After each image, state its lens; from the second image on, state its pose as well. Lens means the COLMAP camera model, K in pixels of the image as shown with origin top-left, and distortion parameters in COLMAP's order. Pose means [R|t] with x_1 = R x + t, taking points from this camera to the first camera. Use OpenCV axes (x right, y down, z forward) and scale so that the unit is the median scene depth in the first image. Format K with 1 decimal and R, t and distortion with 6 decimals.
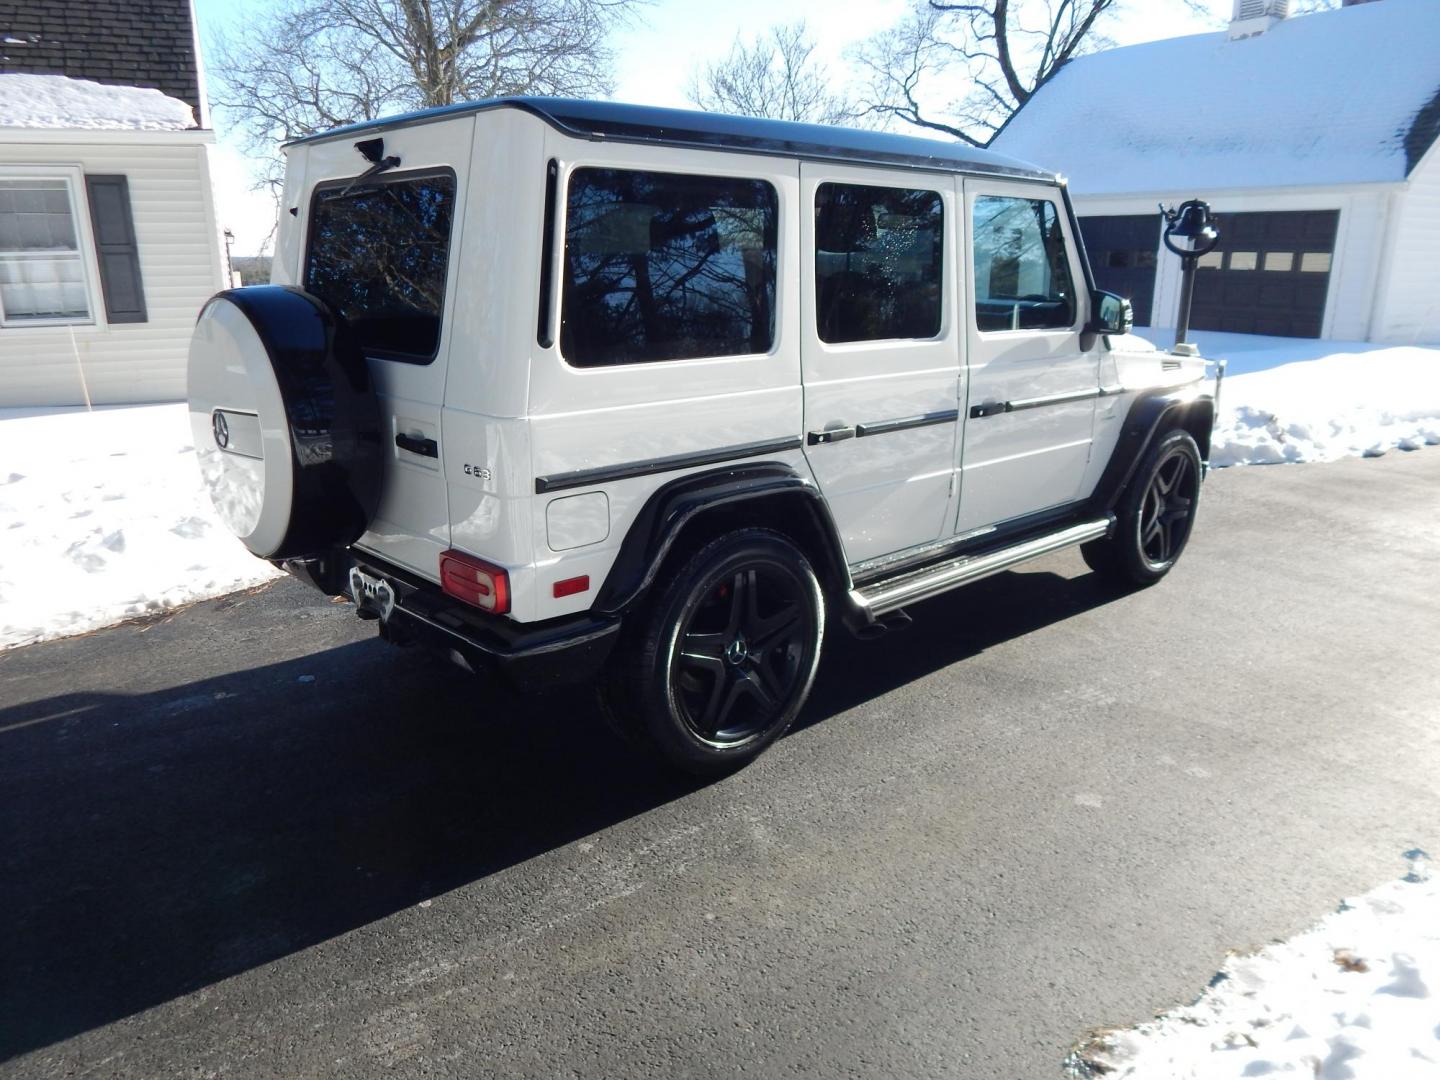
lens RADIAL K [[1062.7, 0, 713.1], [0, 1062.7, 544.8], [0, 0, 1]] dist [-0.016597, -0.010375]
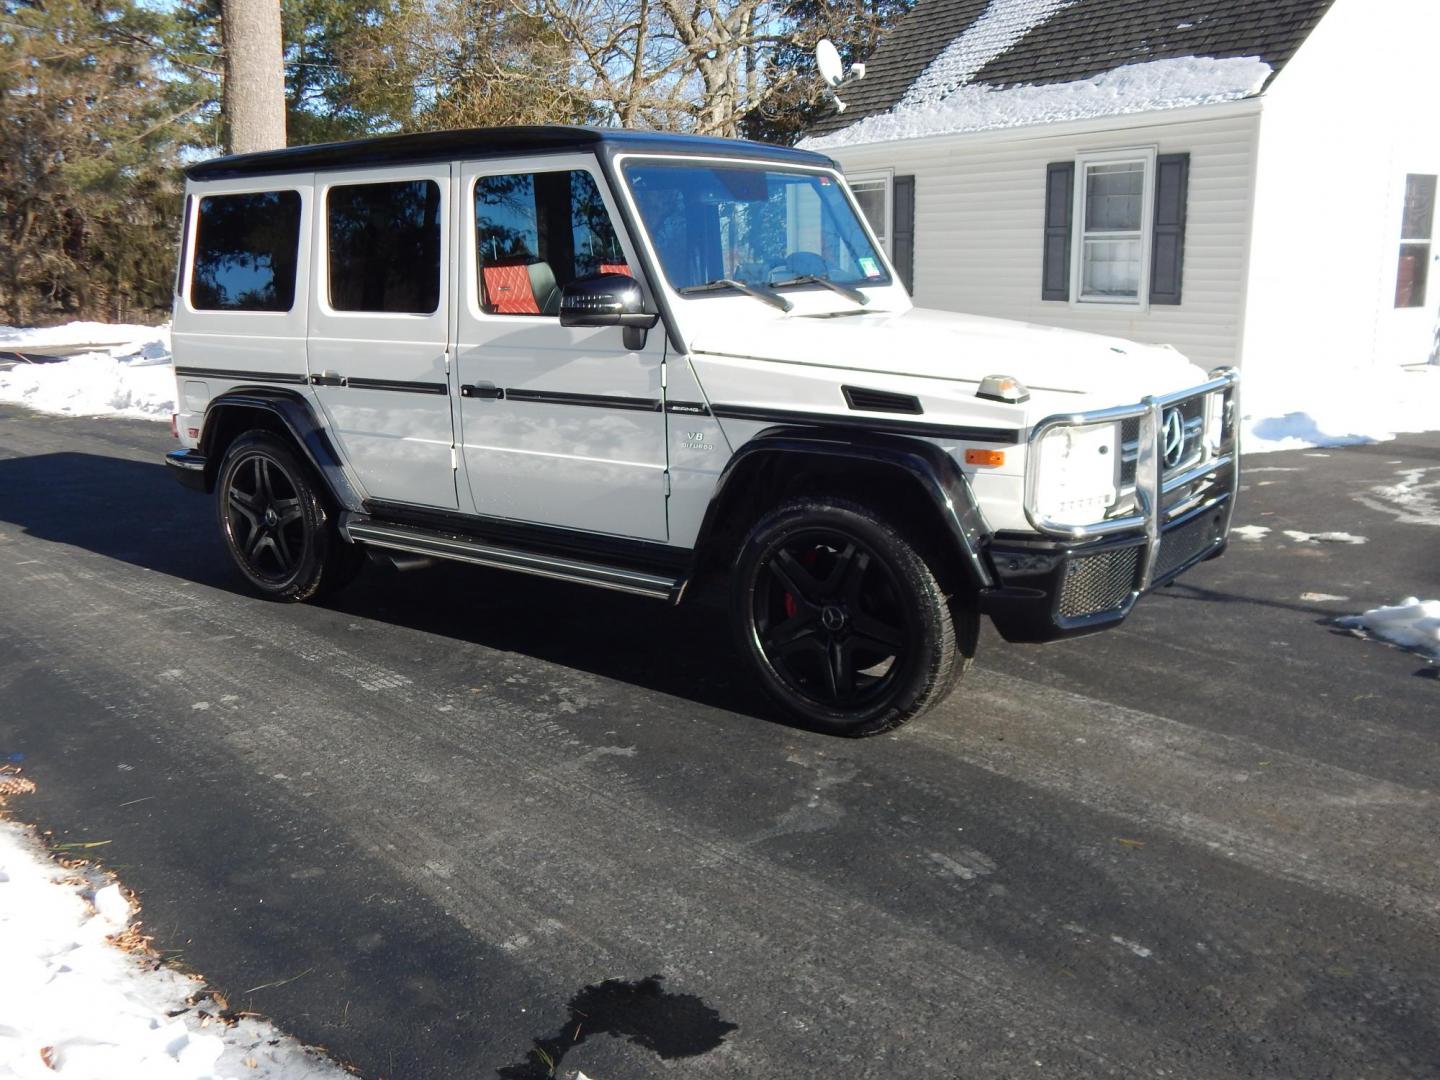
lens RADIAL K [[1321.9, 0, 679.3], [0, 1321.9, 534.7], [0, 0, 1]] dist [-0.017848, -0.009064]
pose [[0.168314, 0.202725, -0.964662, 1.465611], [-0.242870, 0.956983, 0.158736, -0.234467], [0.955345, 0.207570, 0.210310, 0.926808]]
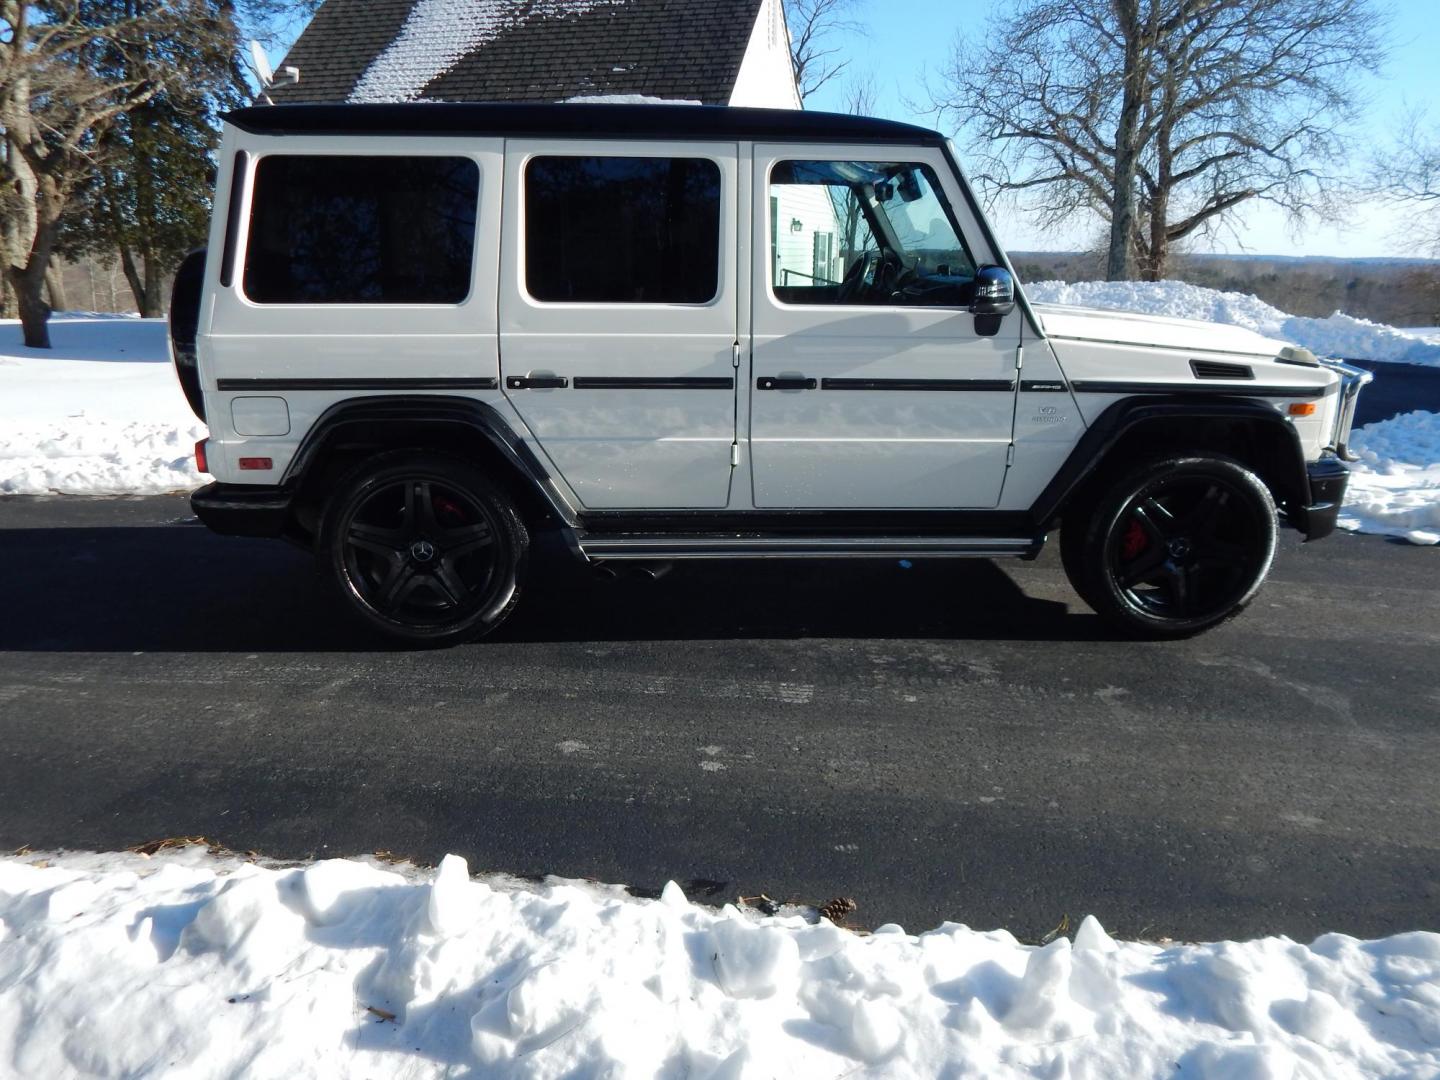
lens RADIAL K [[1075.5, 0, 720.0], [0, 1075.5, 540.0], [0, 0, 1]] dist [-0.029619, -0.005759]
pose [[0.771218, 0.173846, -0.612373, 0.817641], [-0.175617, 0.982759, 0.057824, -0.032761], [0.611867, 0.062948, 0.788451, 0.198864]]
